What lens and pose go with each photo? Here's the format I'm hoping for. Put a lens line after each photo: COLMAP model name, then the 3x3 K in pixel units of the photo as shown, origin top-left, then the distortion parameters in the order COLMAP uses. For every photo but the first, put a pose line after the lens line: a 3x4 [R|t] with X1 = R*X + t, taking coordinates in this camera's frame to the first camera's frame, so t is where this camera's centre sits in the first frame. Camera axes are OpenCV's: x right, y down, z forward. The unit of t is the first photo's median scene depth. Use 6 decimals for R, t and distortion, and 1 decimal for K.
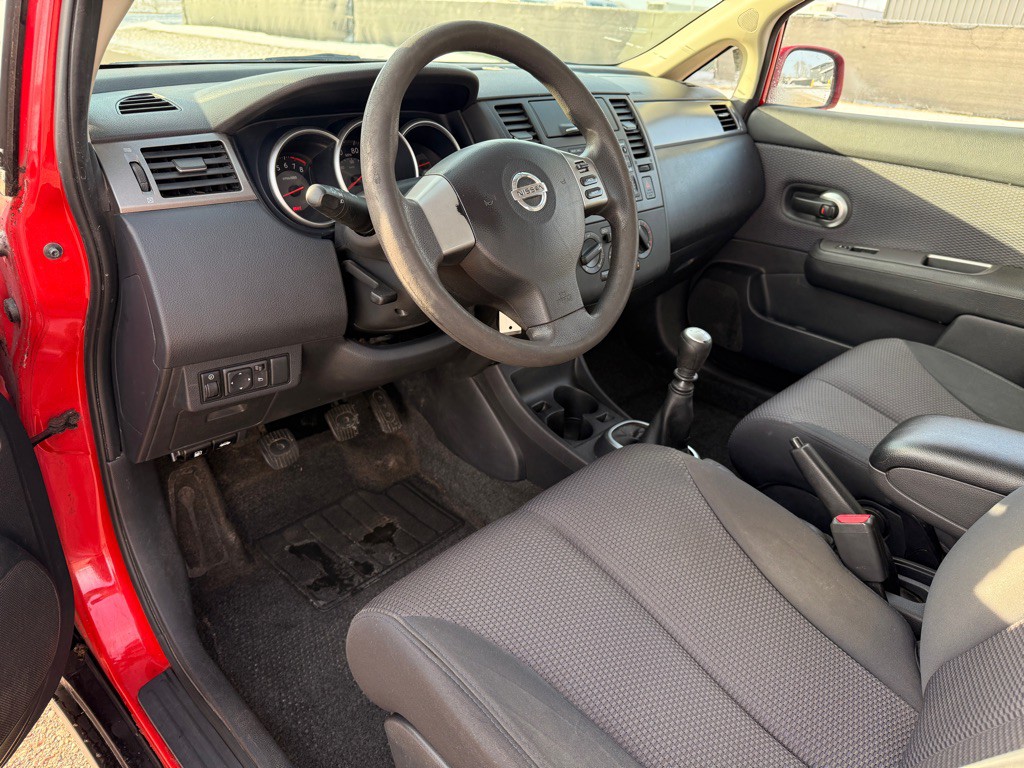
lens RADIAL K [[734.7, 0, 513.5], [0, 734.7, 358.1], [0, 0, 1]] dist [0.043581, -0.006409]
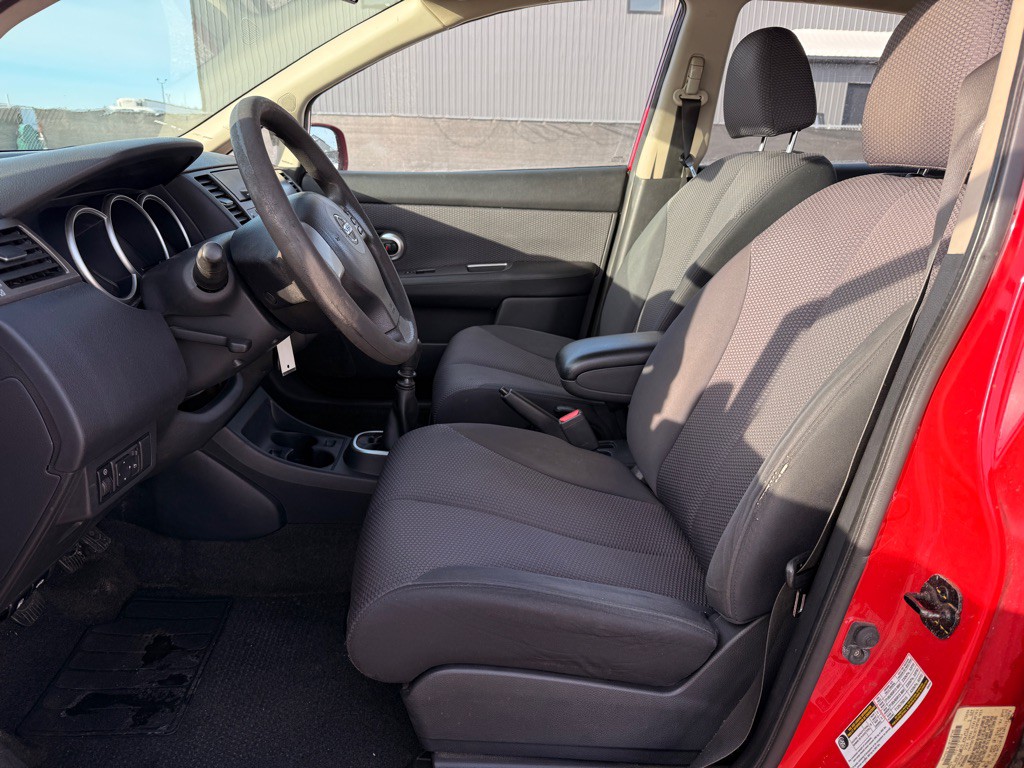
lens RADIAL K [[734.7, 0, 513.5], [0, 734.7, 358.1], [0, 0, 1]] dist [0.043581, -0.006409]
pose [[0.682756, -0.251373, 0.686043, -0.403028], [0.323096, 0.946034, 0.025089, 0.019807], [-0.655327, 0.204528, 0.727128, -0.016805]]
